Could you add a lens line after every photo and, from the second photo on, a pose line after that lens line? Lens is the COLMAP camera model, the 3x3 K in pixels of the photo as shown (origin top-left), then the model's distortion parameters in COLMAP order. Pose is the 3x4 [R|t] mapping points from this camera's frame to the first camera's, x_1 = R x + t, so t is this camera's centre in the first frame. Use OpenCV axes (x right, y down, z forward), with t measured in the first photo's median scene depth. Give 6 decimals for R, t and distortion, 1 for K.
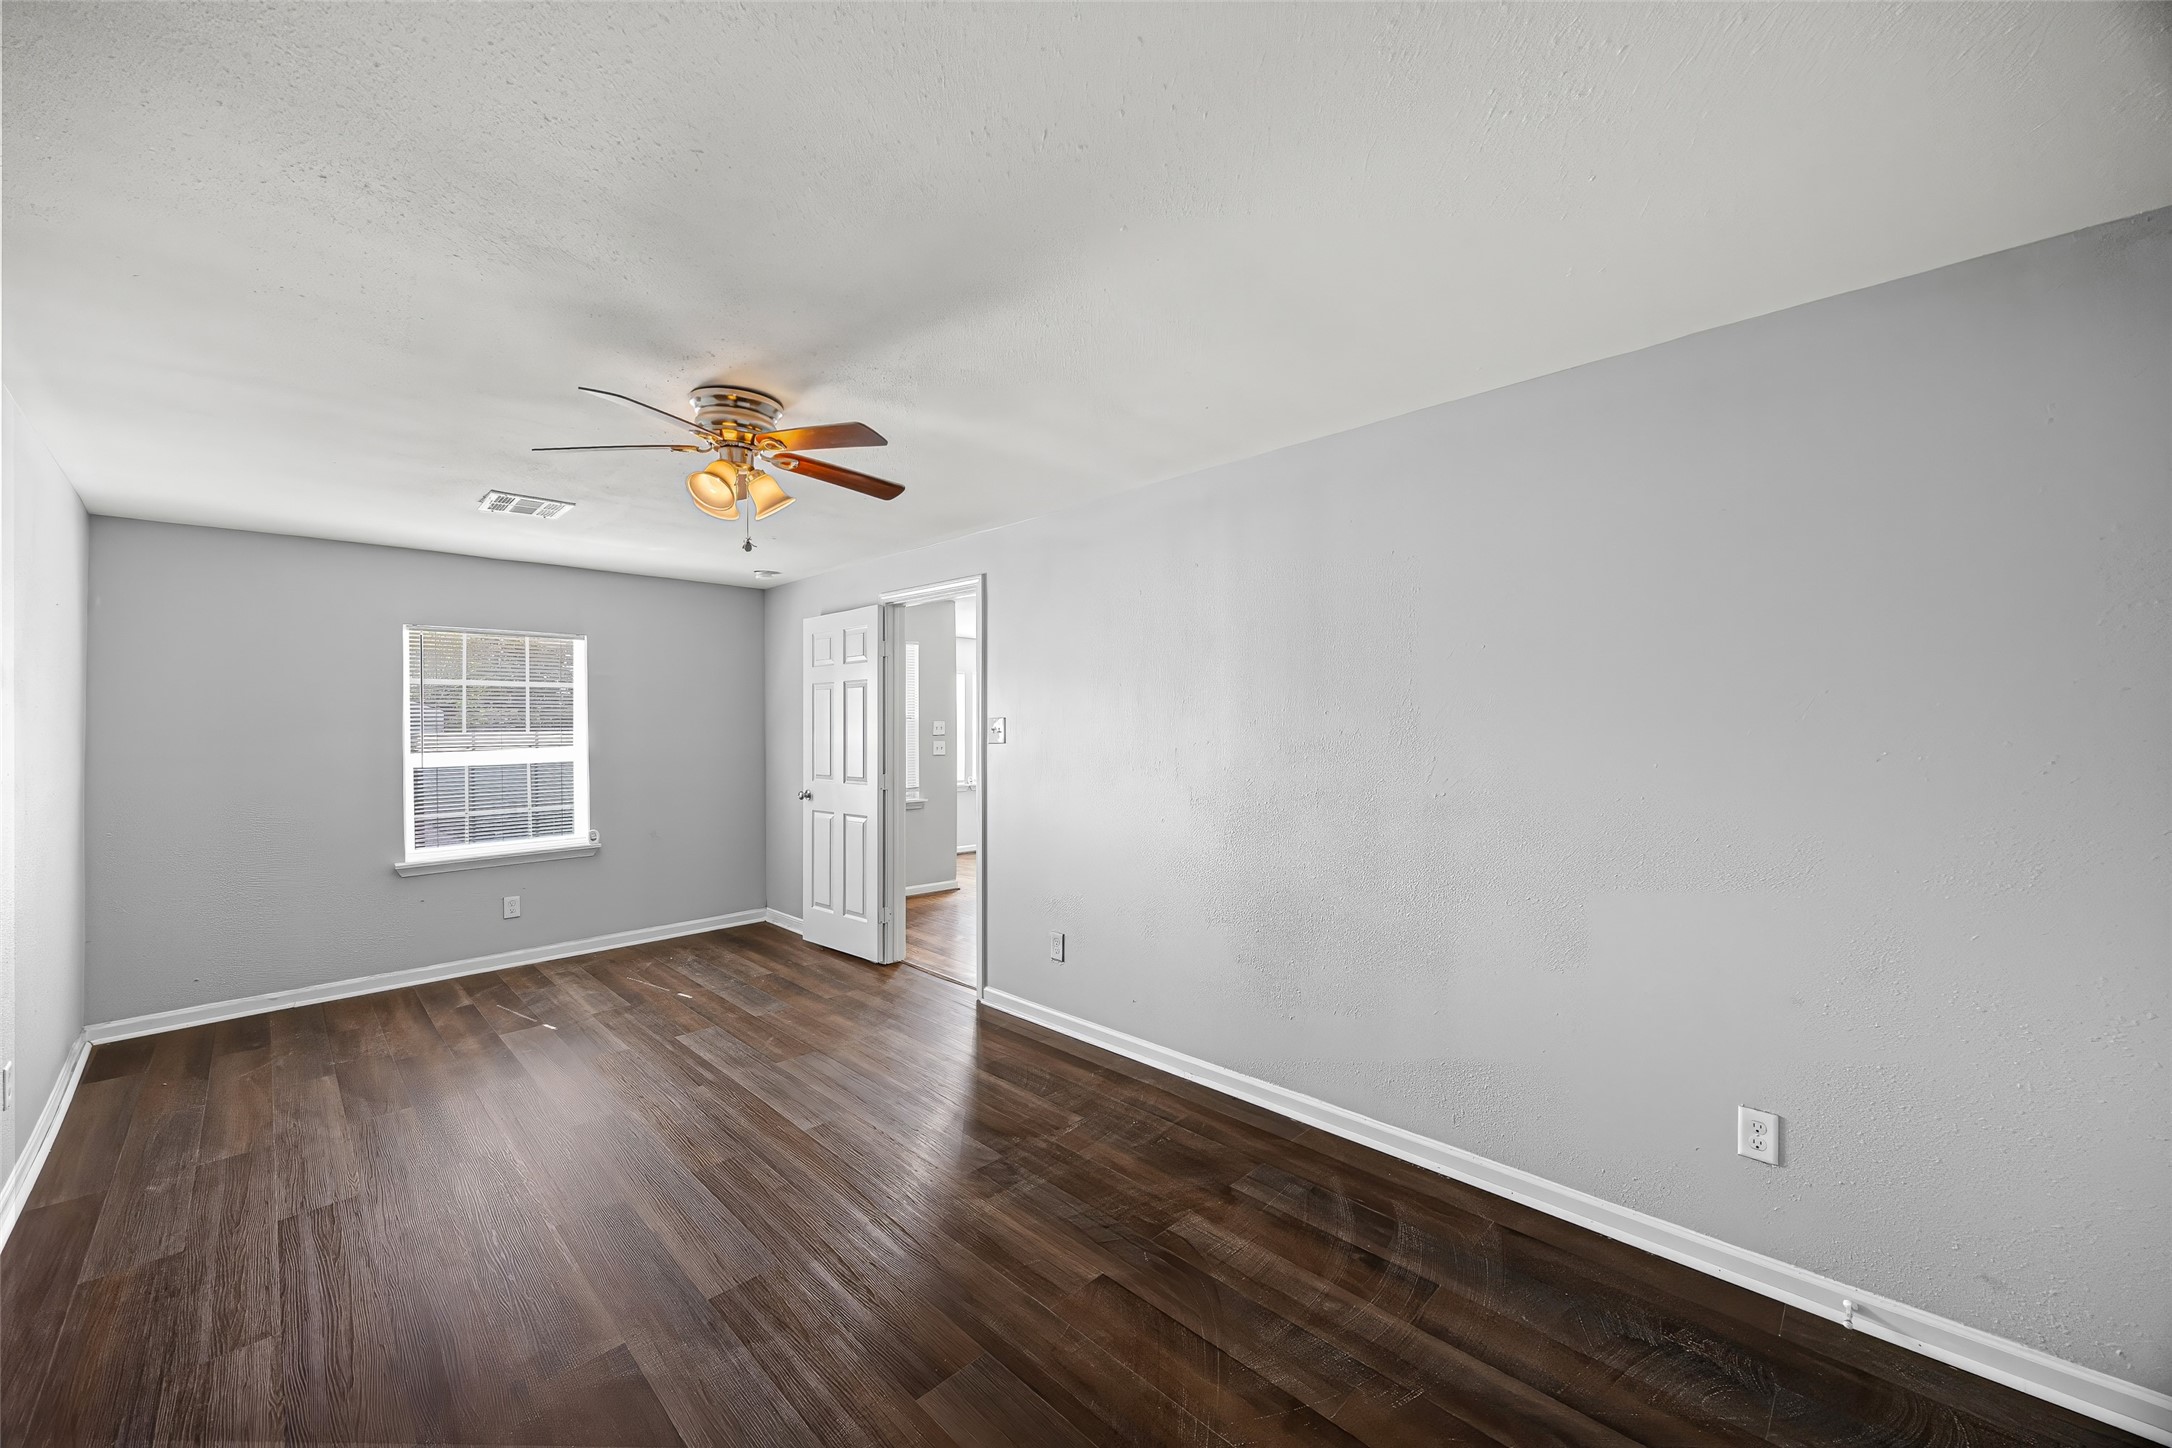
lens RADIAL K [[835.2, 0, 1077.2], [0, 835.2, 725.6], [0, 0, 1]] dist [-0.003015, -0.000362]
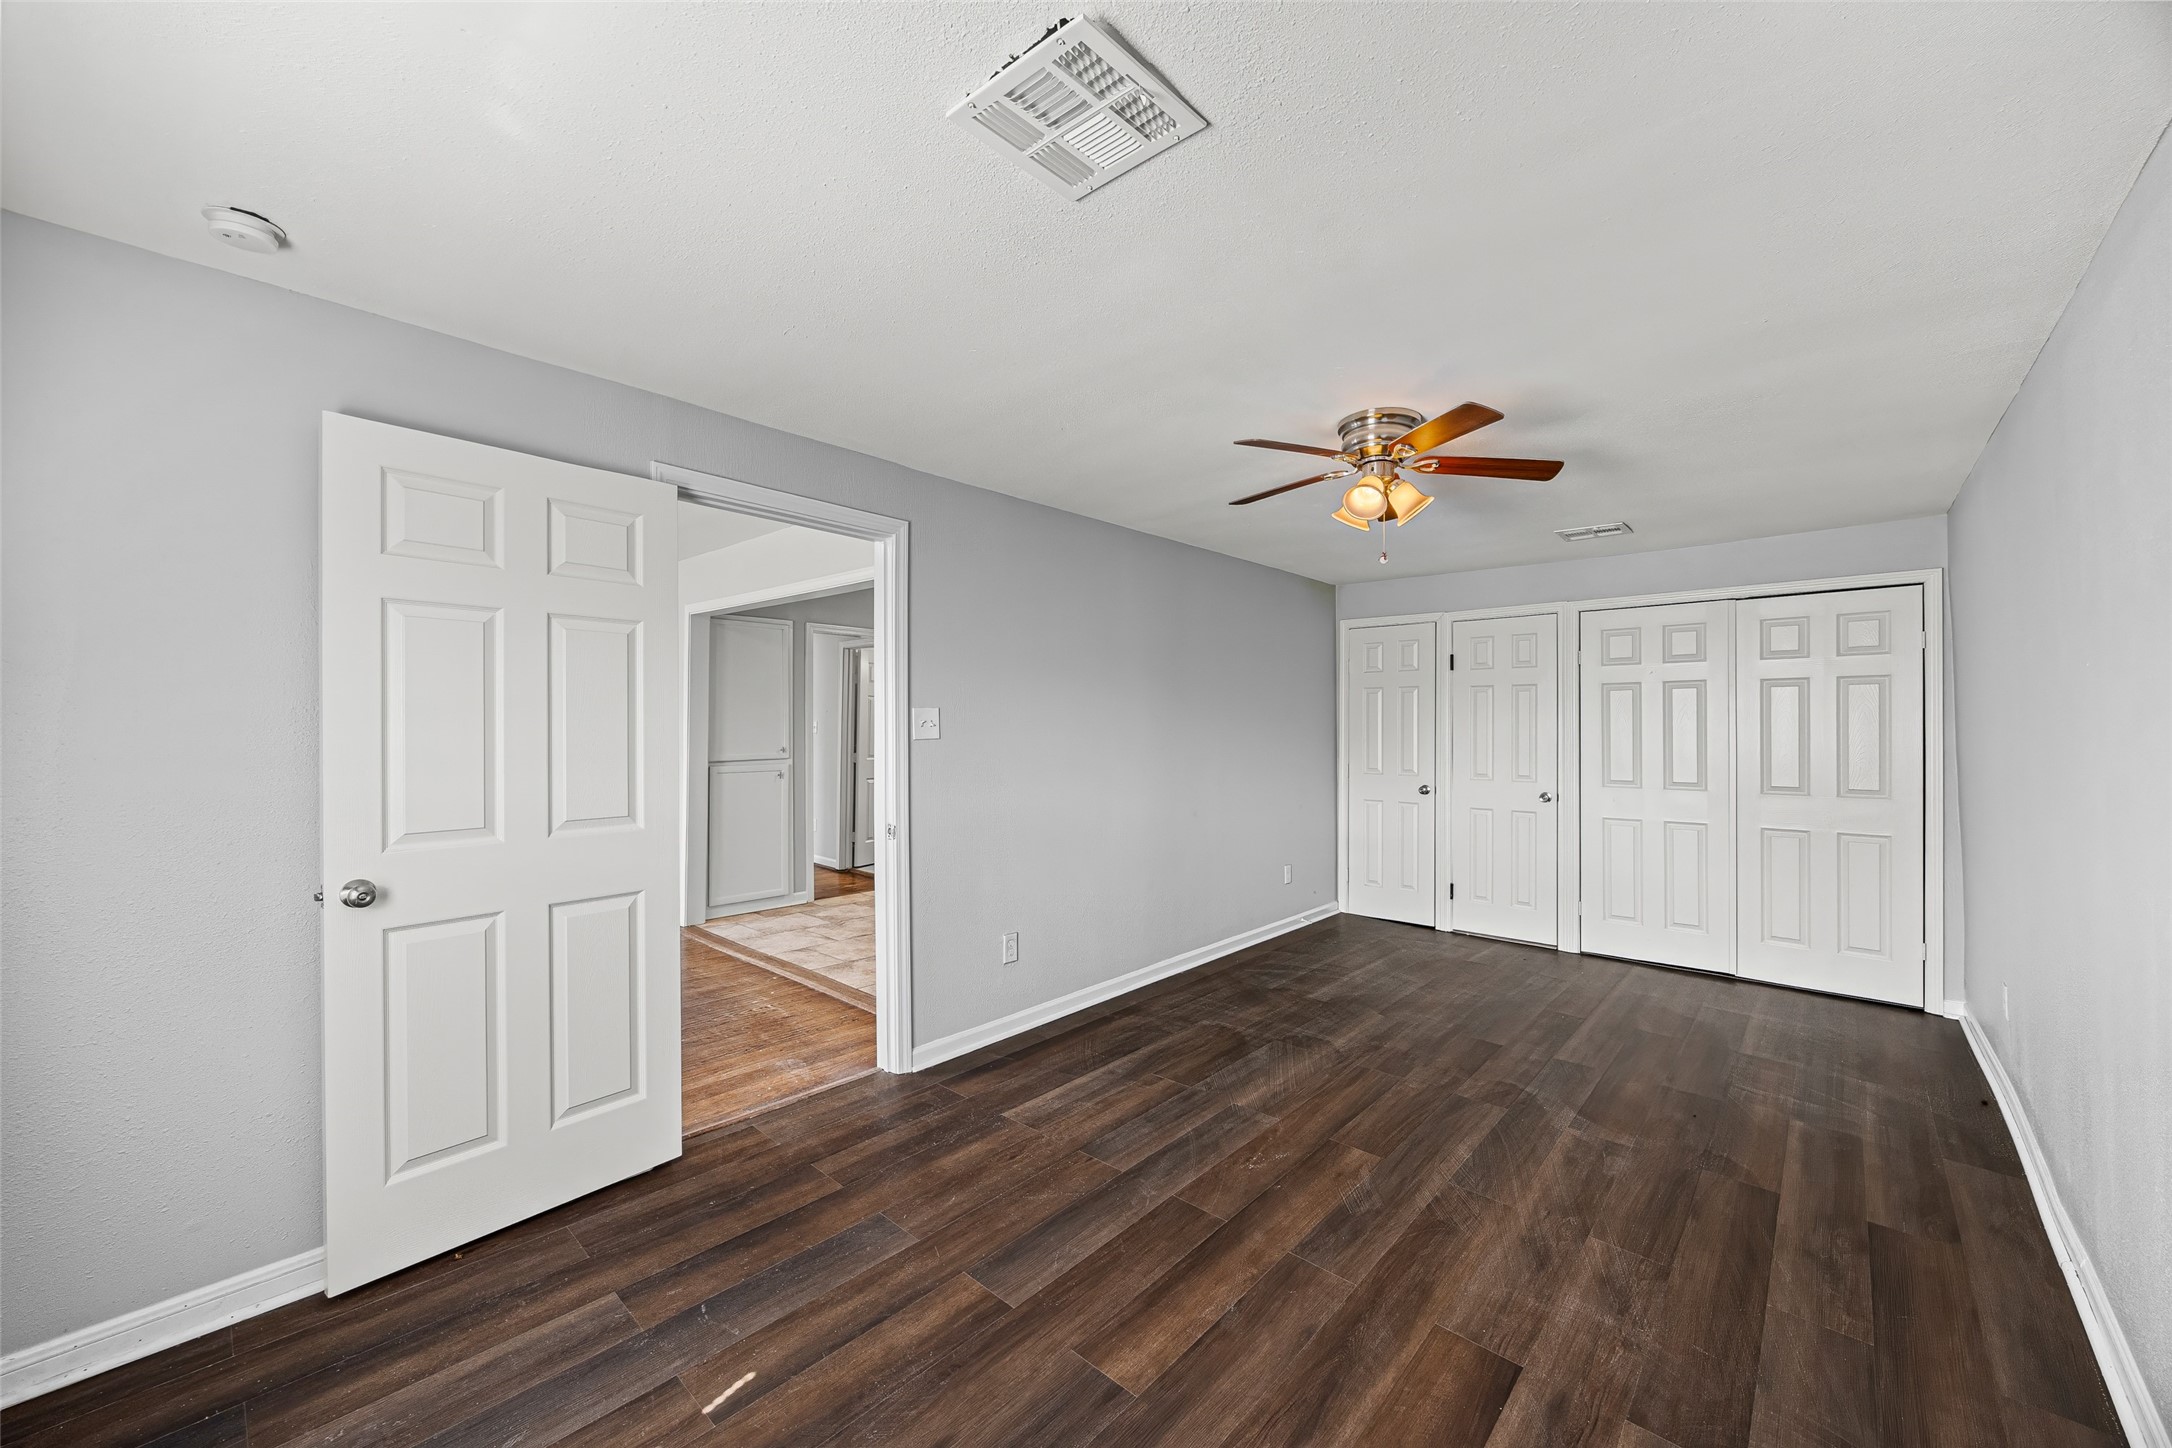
lens RADIAL K [[835.2, 0, 1077.2], [0, 835.2, 725.6], [0, 0, 1]] dist [-0.003015, -0.000362]
pose [[-0.057248, 0.000540, 0.998360, -1.325967], [-0.007540, 0.999971, -0.000974, 0.009567], [-0.998331, -0.007583, -0.057243, 1.309650]]
